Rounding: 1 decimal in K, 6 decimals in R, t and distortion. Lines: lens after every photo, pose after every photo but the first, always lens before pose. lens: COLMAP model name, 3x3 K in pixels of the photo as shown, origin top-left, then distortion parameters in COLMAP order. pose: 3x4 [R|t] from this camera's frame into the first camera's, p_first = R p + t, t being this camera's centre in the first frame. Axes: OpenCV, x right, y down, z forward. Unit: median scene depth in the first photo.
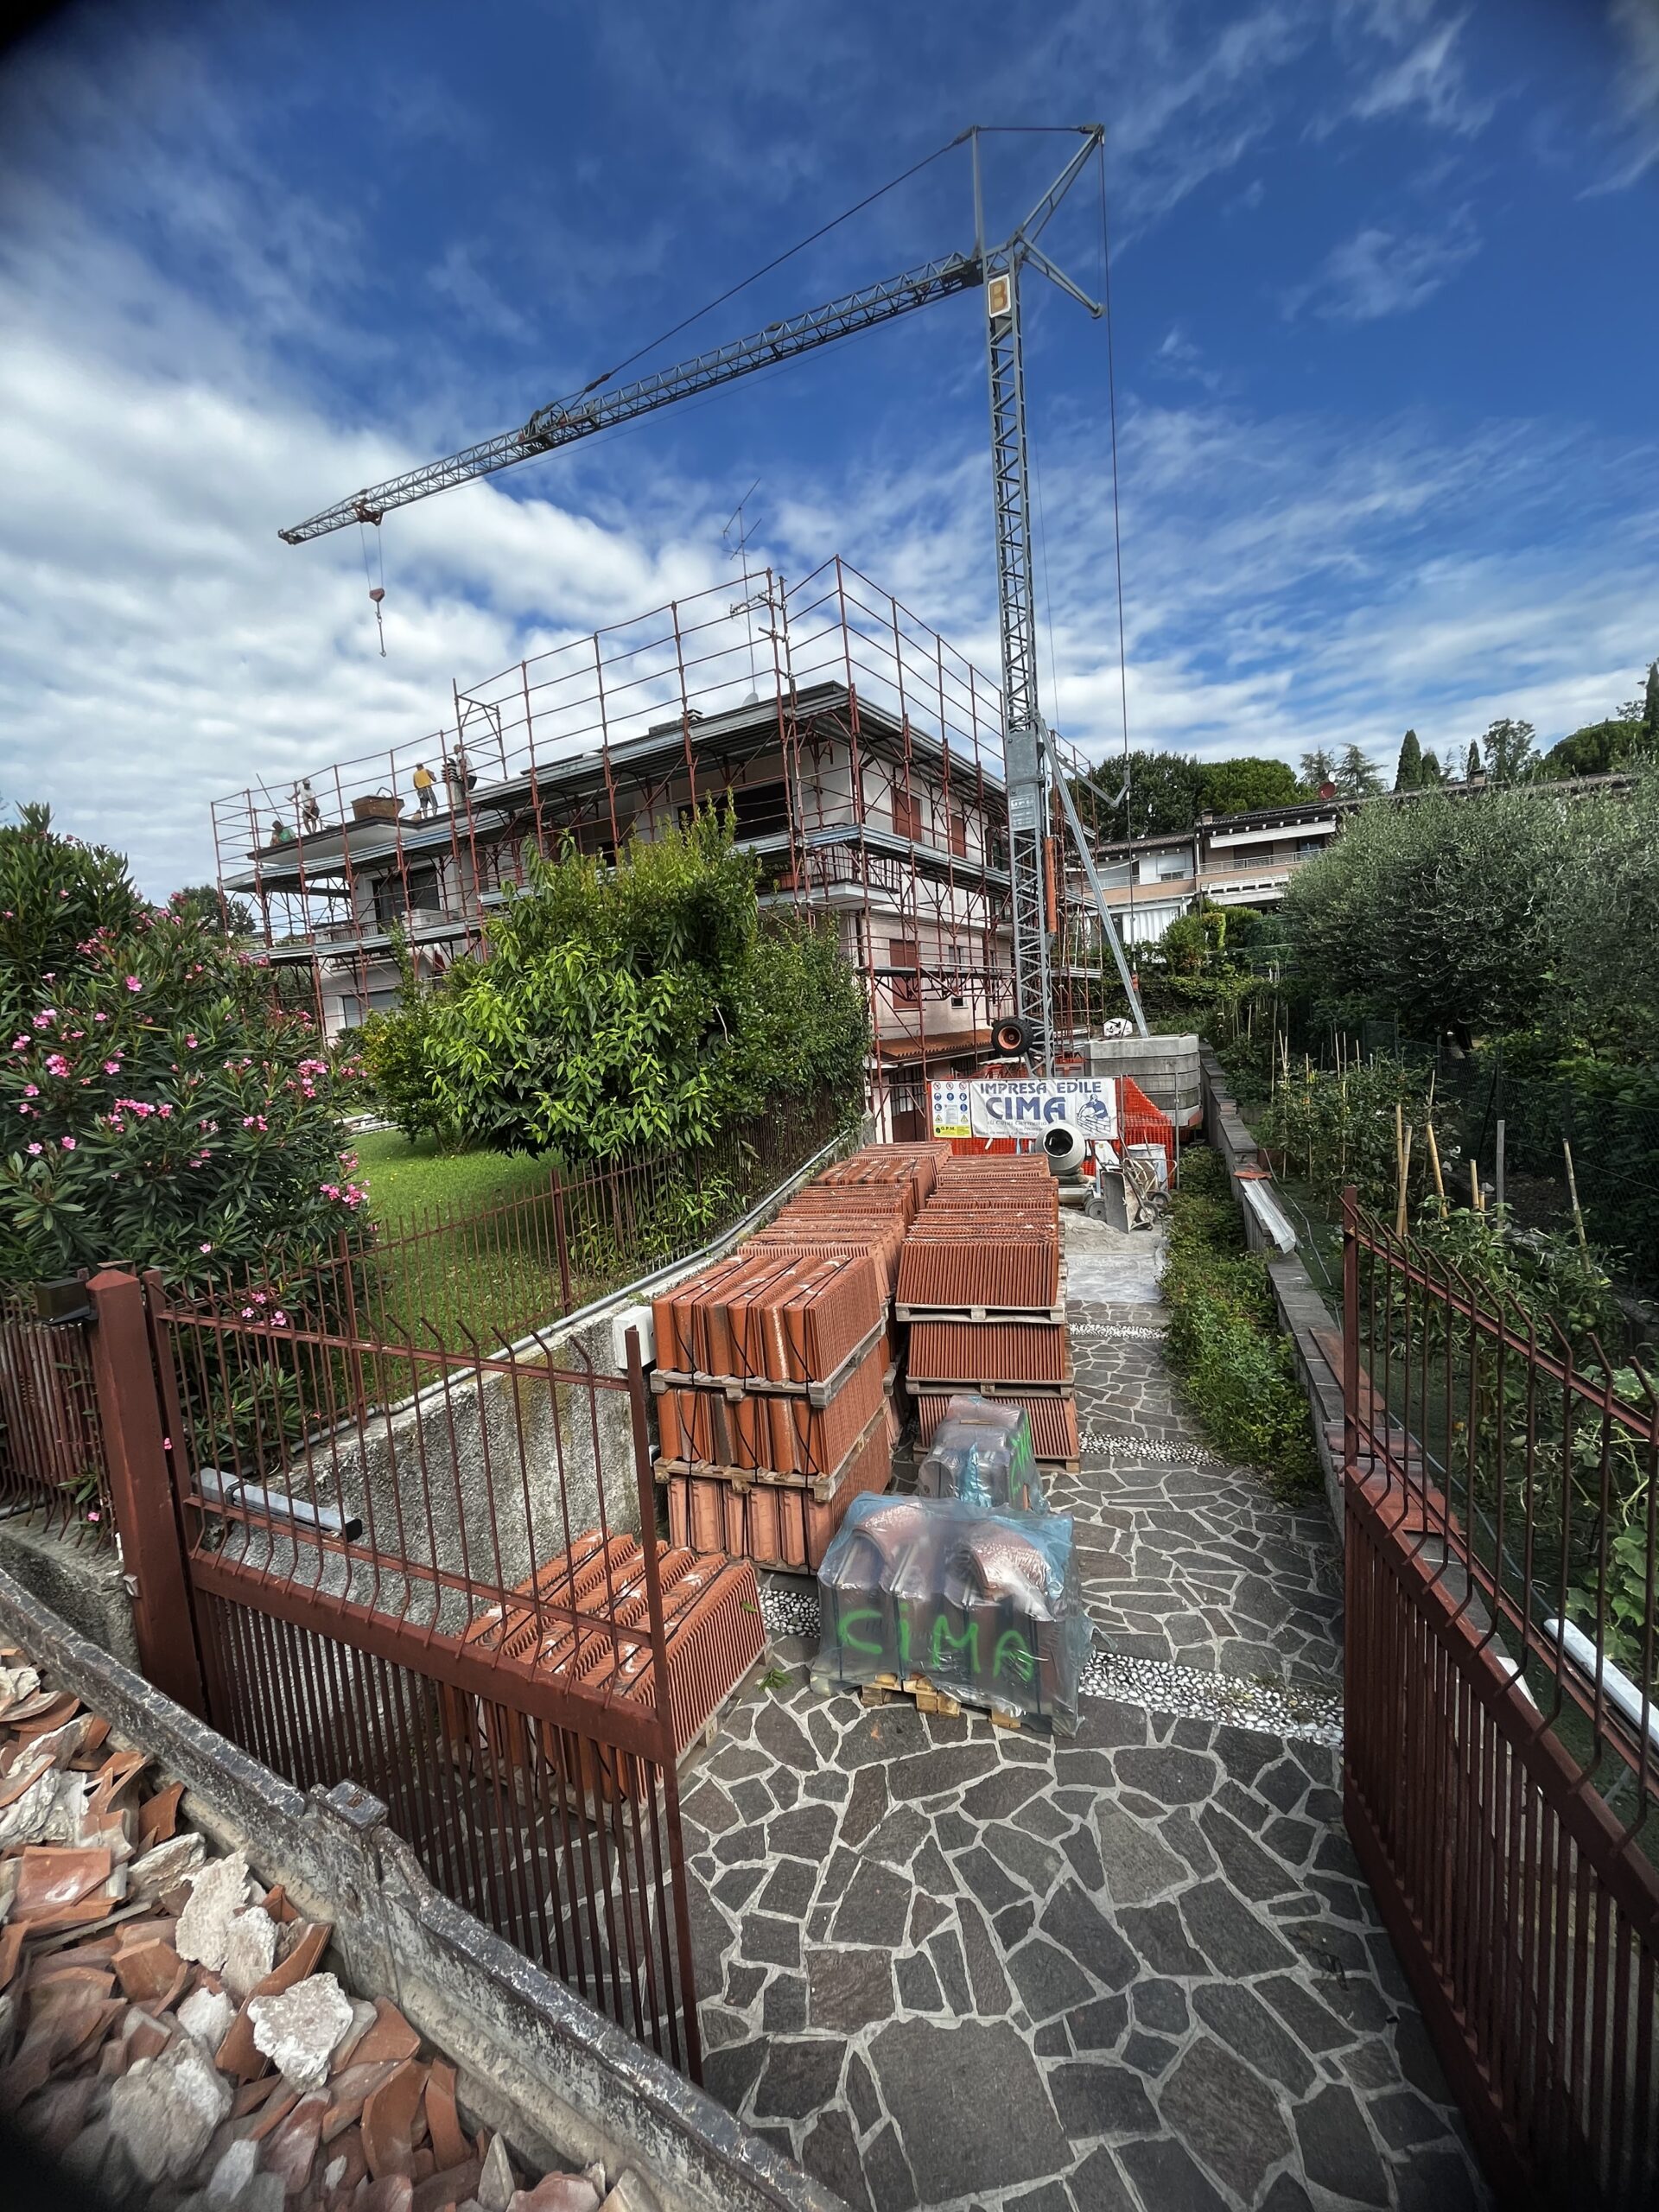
lens RADIAL K [[878.8, 0, 833.1], [0, 878.8, 1102.7], [0, 0, 1]] dist [-0.000636, -0.002572]
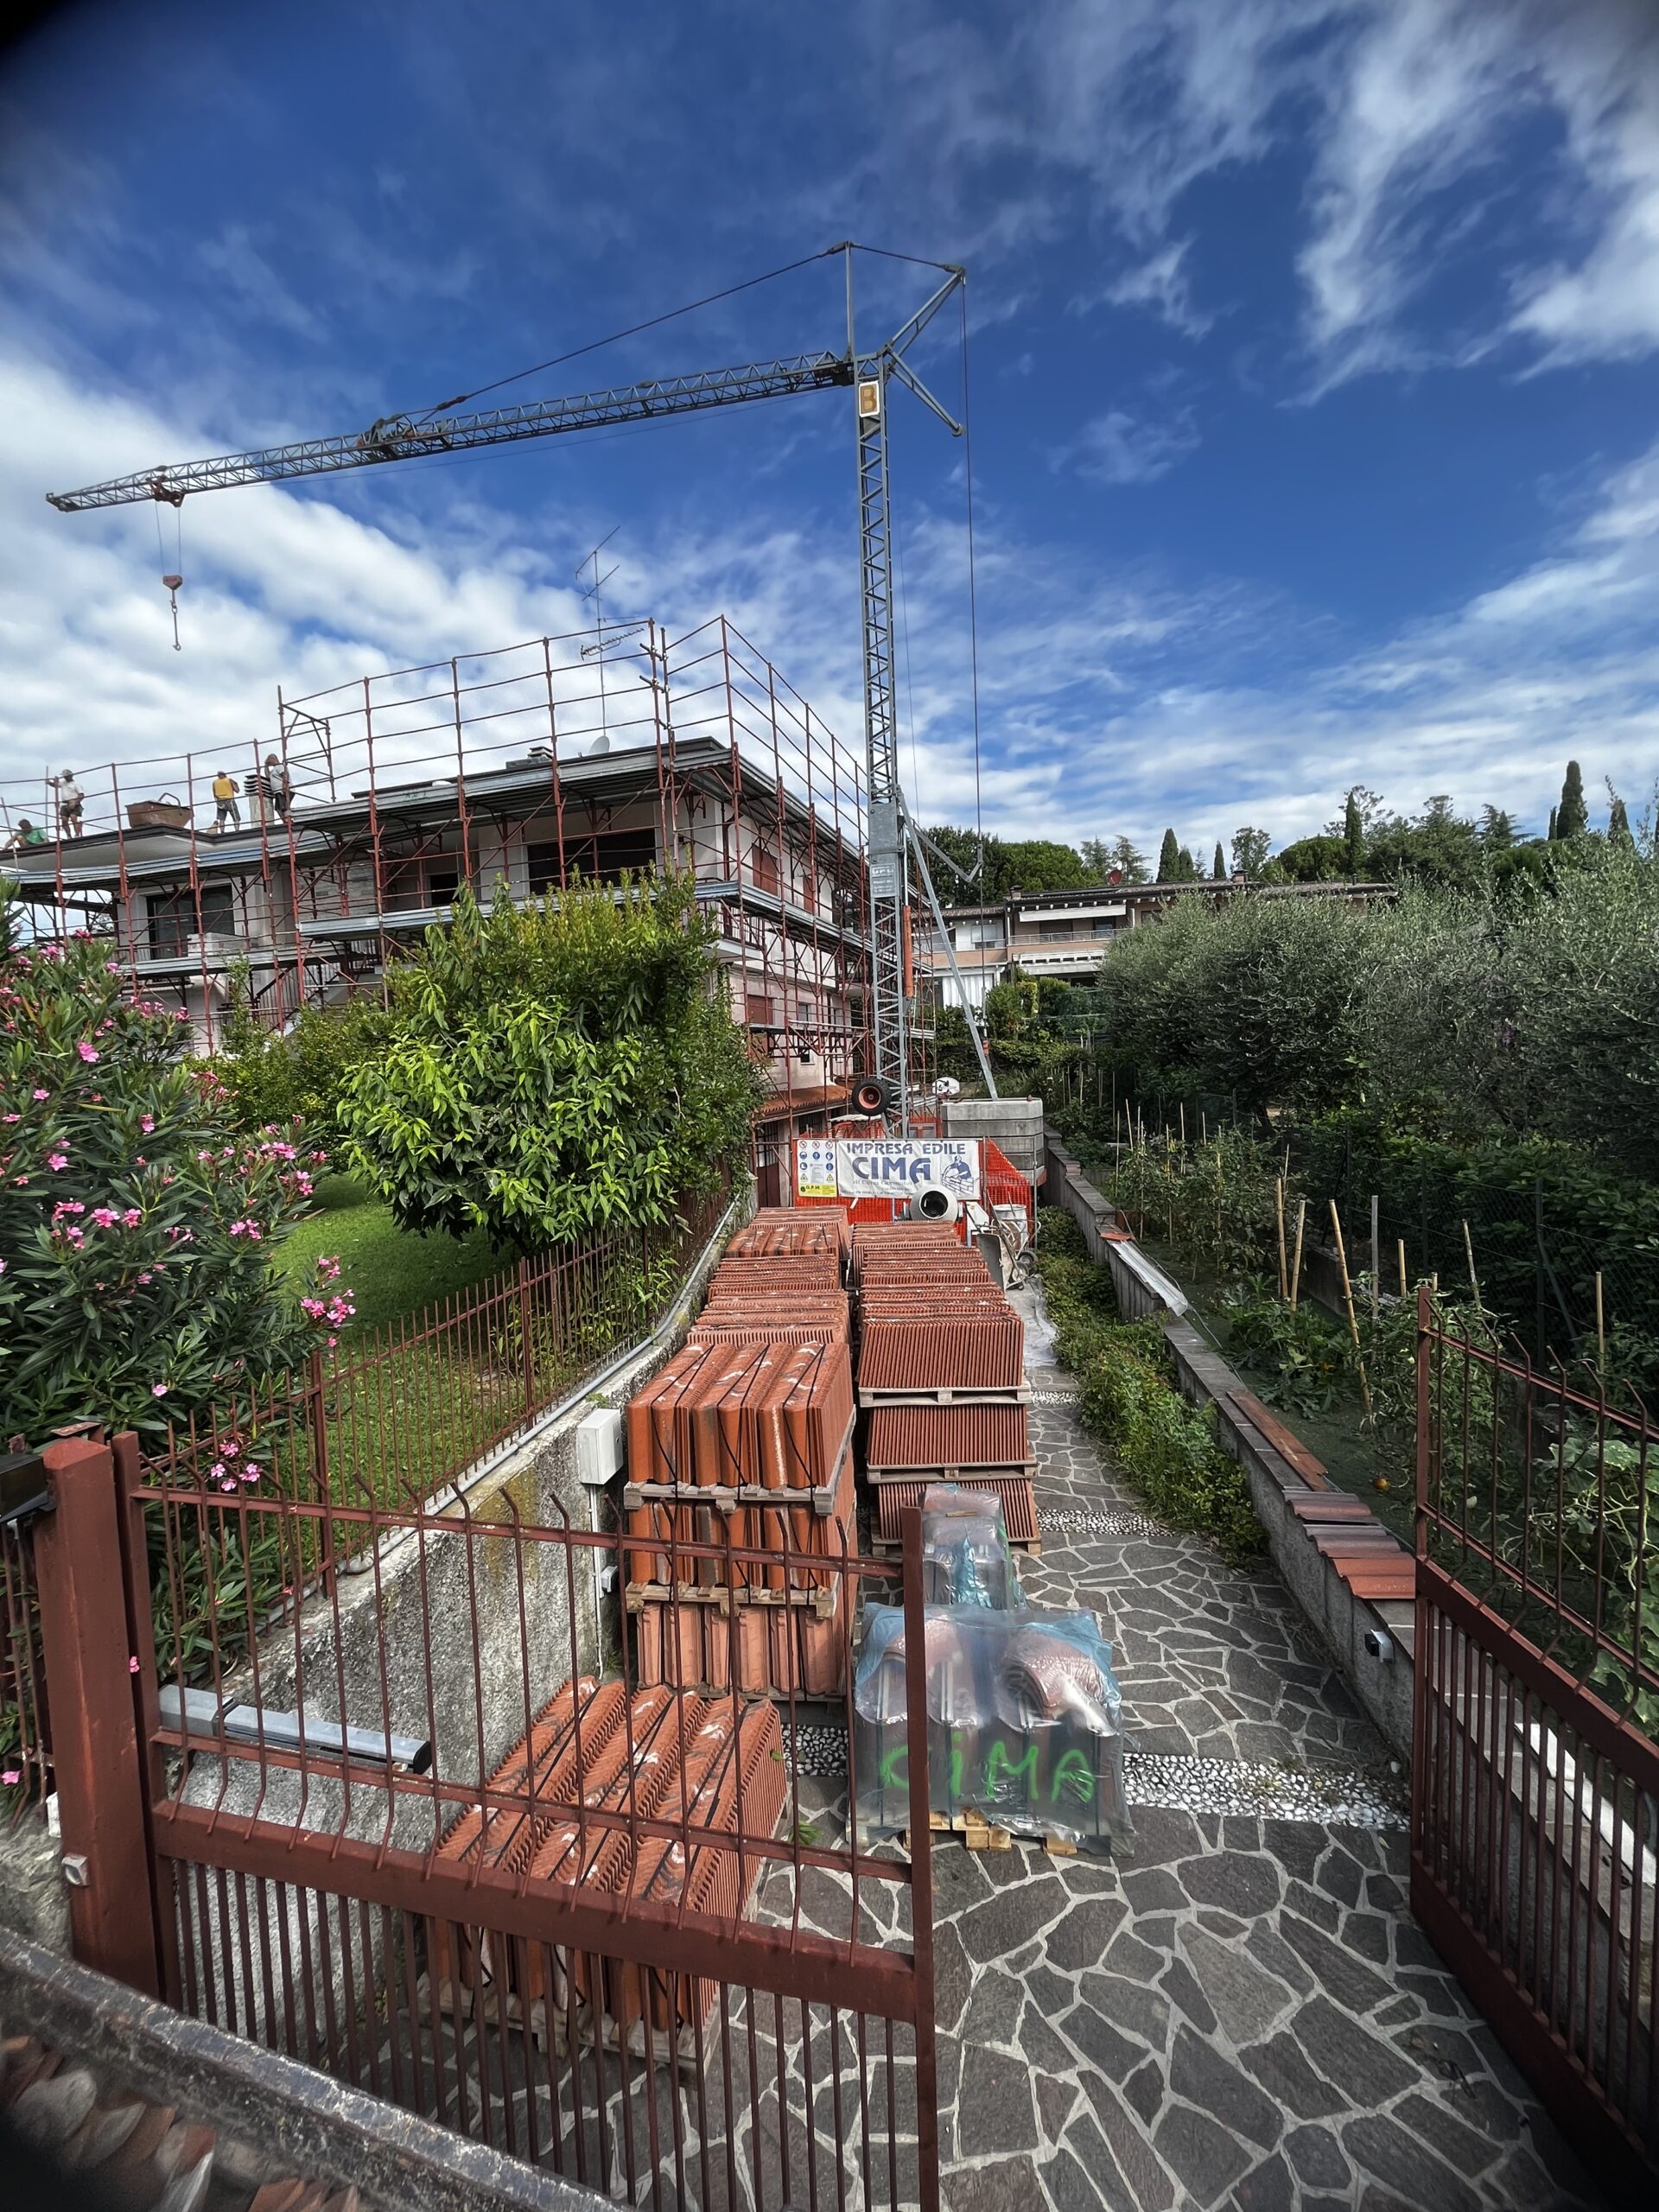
lens RADIAL K [[877.3, 0, 819.0], [0, 877.3, 1100.6], [0, 0, 1]] dist [-0.001917, -0.000845]
pose [[0.976314, 0.023239, 0.215105, -0.095552], [-0.011462, 0.998374, -0.055835, -0.016511], [-0.216053, 0.052047, 0.974993, 0.029980]]
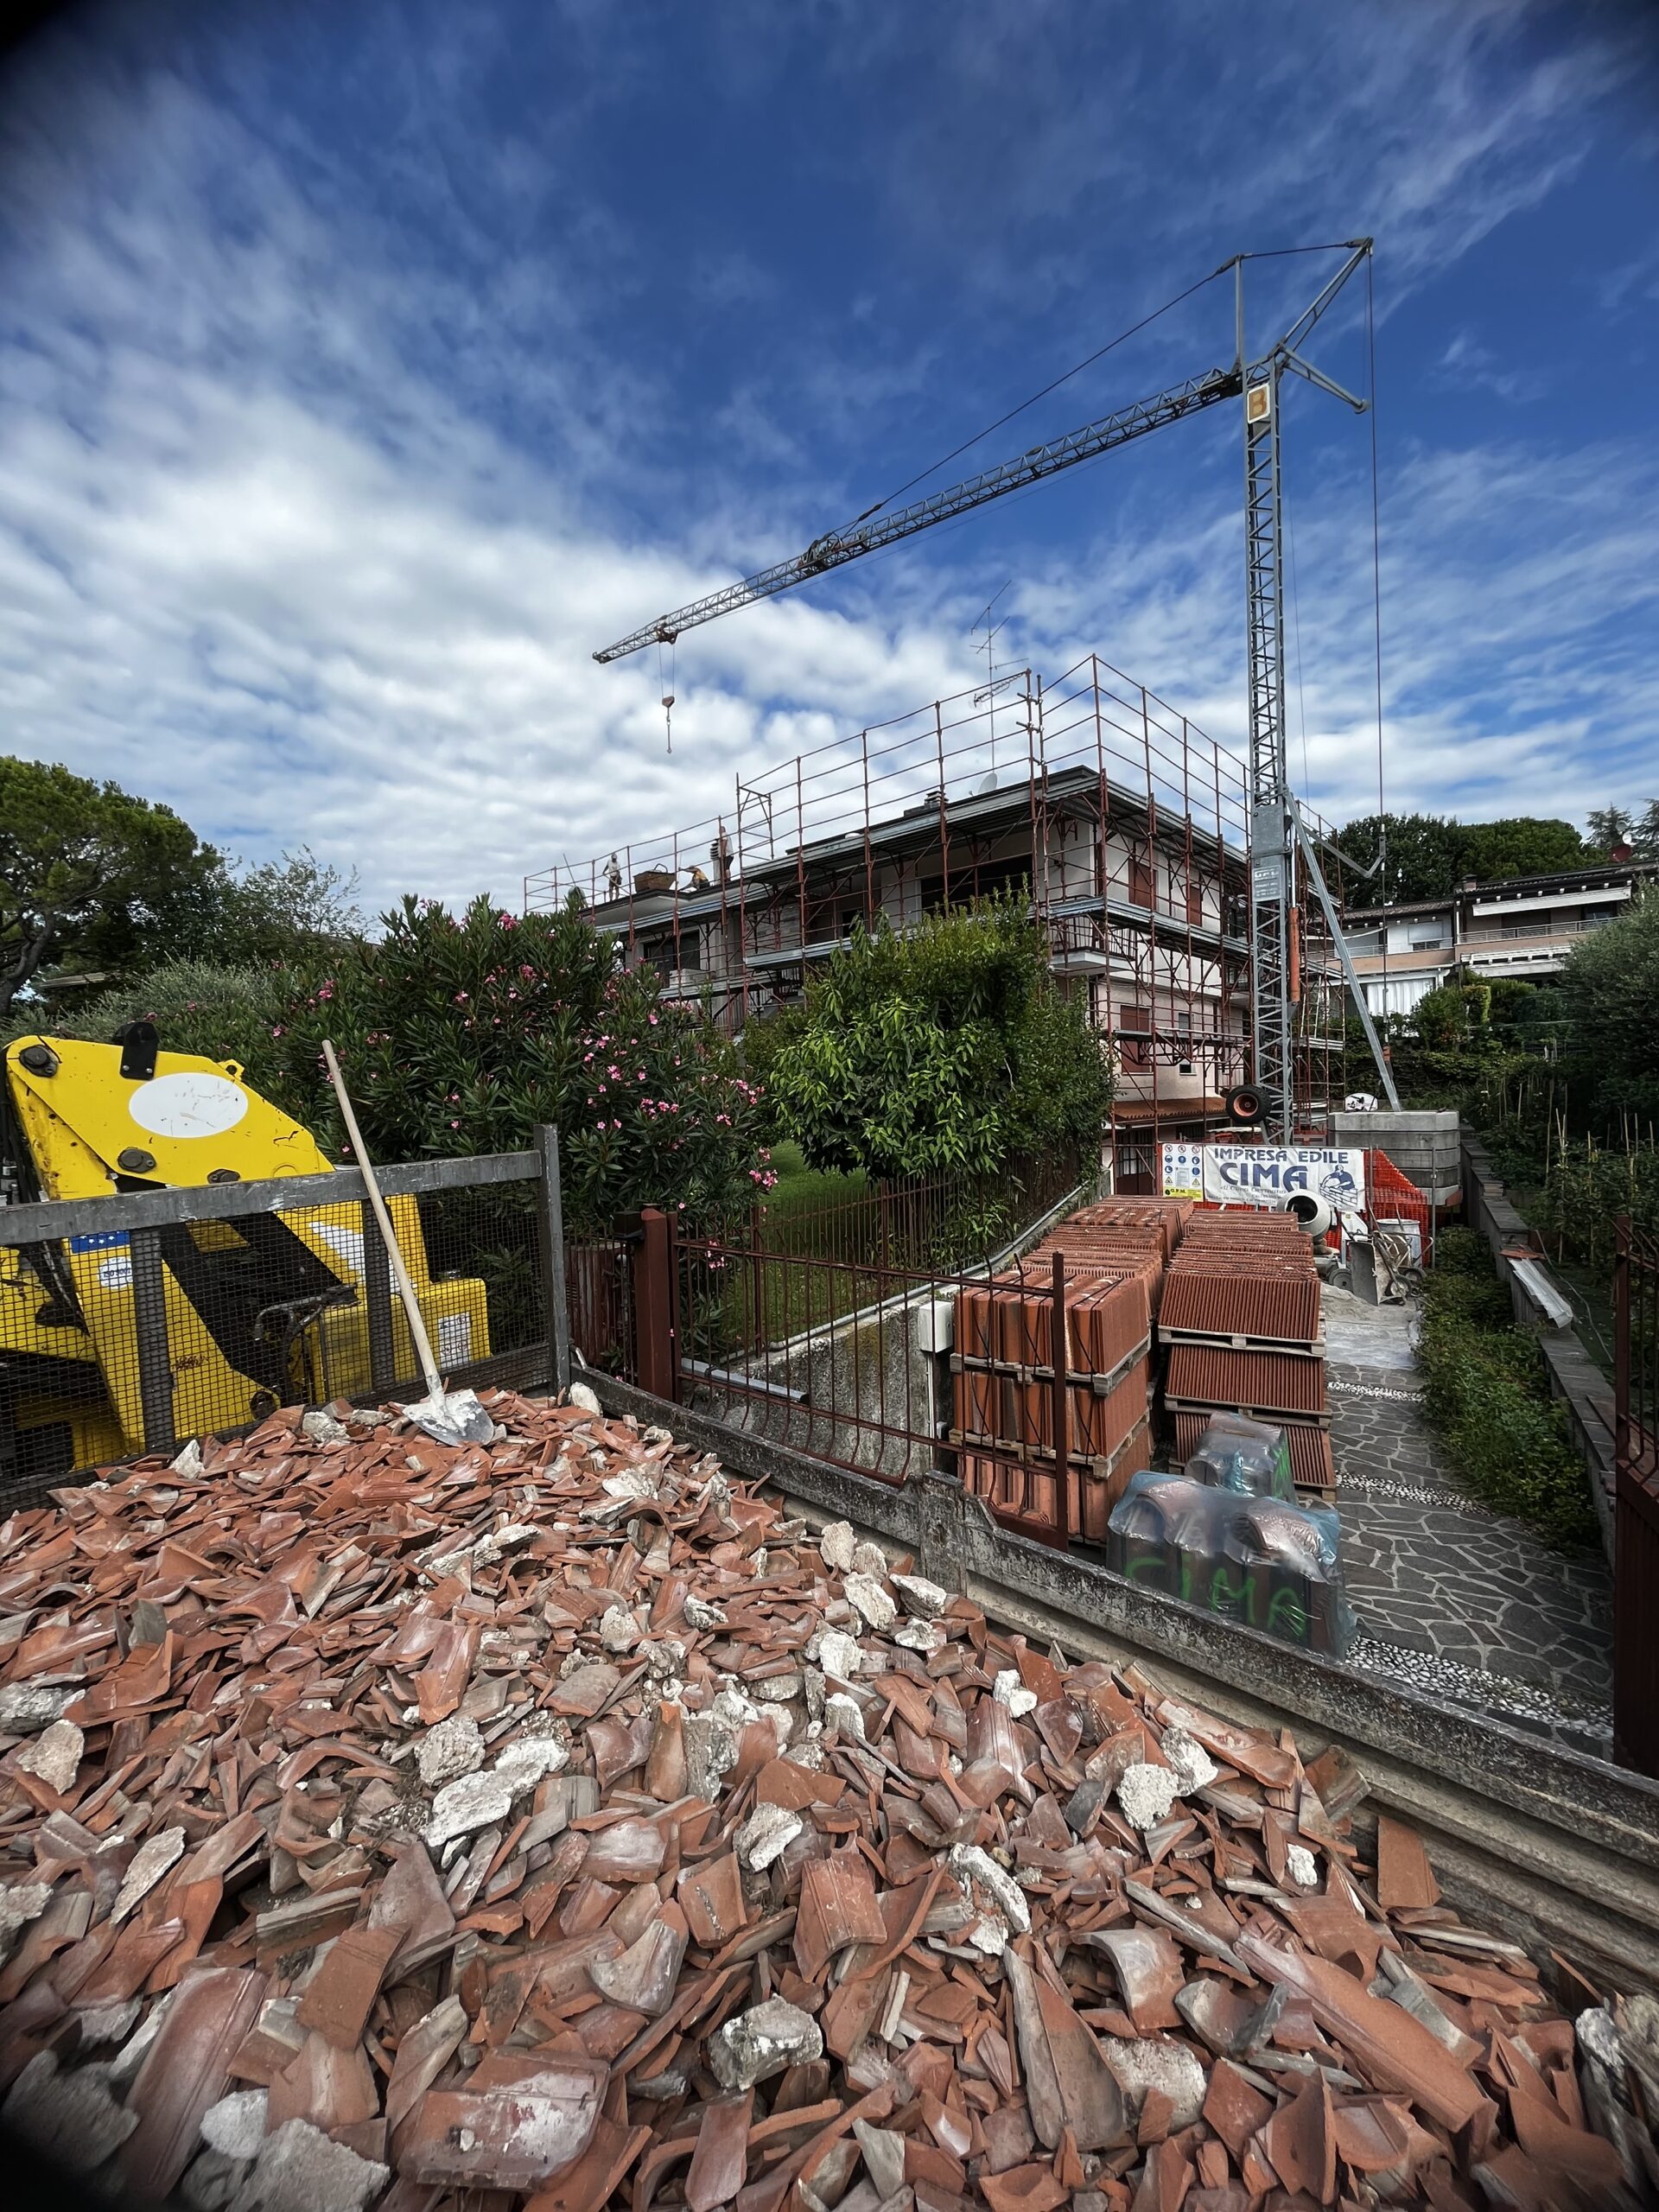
lens RADIAL K [[891.8, 0, 827.5], [0, 891.8, 1104.6], [0, 0, 1]] dist [-0.002658, -0.000236]
pose [[0.975210, 0.047337, -0.216161, -0.055176], [-0.062280, 0.996078, -0.062847, 0.023704], [0.212338, 0.074752, 0.974333, -0.110158]]
